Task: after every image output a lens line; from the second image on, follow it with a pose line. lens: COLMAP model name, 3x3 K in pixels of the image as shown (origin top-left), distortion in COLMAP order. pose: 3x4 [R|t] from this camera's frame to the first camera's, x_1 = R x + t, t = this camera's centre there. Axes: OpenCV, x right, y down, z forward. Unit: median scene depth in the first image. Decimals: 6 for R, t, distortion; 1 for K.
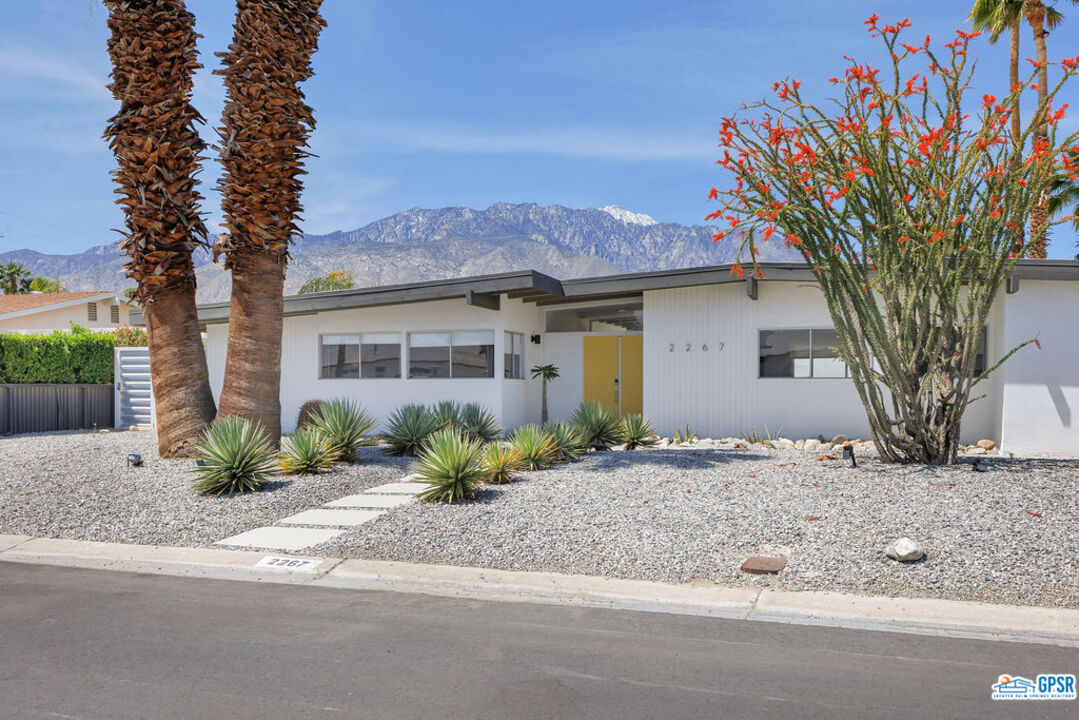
lens RADIAL K [[835.6, 0, 541.0], [0, 835.6, 335.8], [0, 0, 1]] dist [-0.000092, -0.003947]
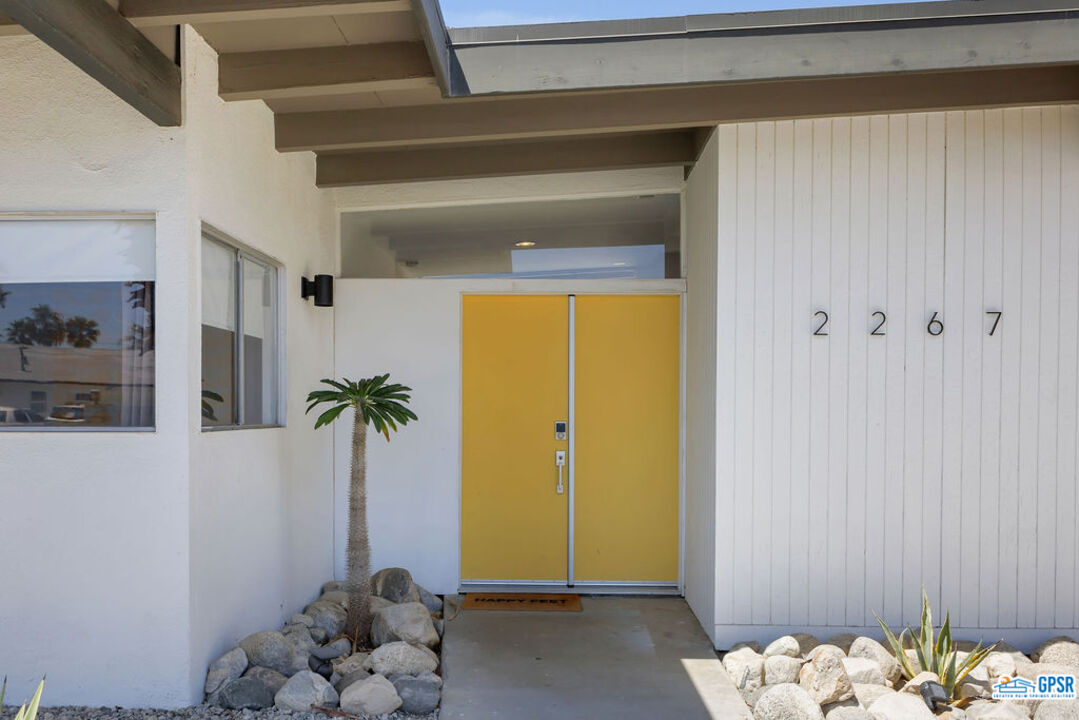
lens RADIAL K [[924.5, 0, 539.2], [0, 924.5, 421.7], [0, 0, 1]] dist [-0.006564, -0.007394]
pose [[0.954364, 0.003128, 0.298630, -0.031734], [-0.023806, 0.997560, 0.065631, 0.029976], [-0.297696, -0.069745, 0.952110, 0.731326]]
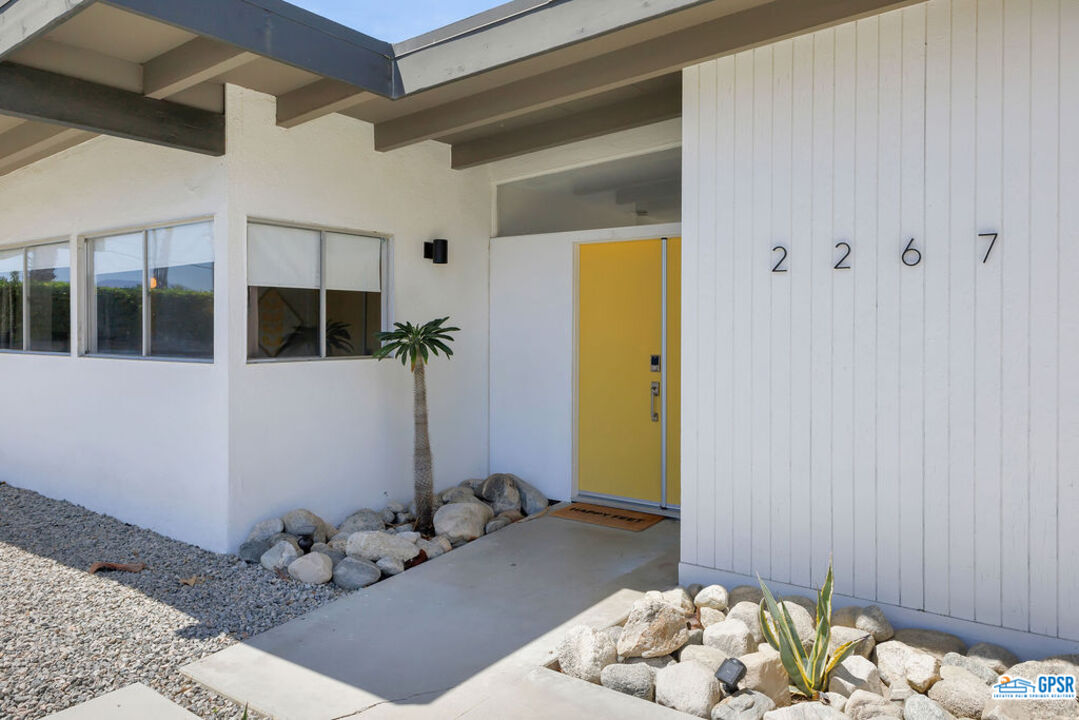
lens RADIAL K [[792.1, 0, 538.3], [0, 792.1, 327.5], [0, 0, 1]] dist [0.006536, -0.000318]
pose [[0.952155, 0.004474, -0.305583, 0.162545], [0.012410, 0.998502, 0.053288, 0.022186], [0.305364, -0.054530, 0.950673, 0.738934]]
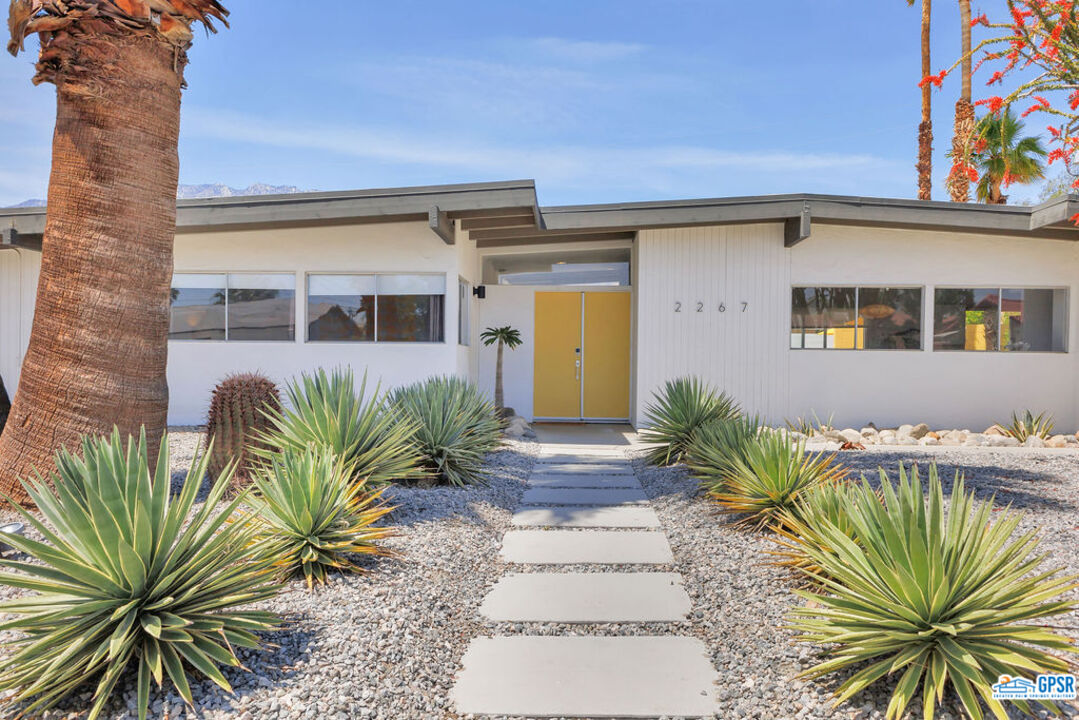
lens RADIAL K [[792.1, 0, 538.3], [0, 792.1, 327.5], [0, 0, 1]] dist [0.006536, -0.000318]
pose [[0.962269, 0.022573, 0.271161, -0.158164], [-0.027481, 0.999520, 0.014317, 0.026346], [-0.270708, -0.021229, 0.962428, 0.353072]]
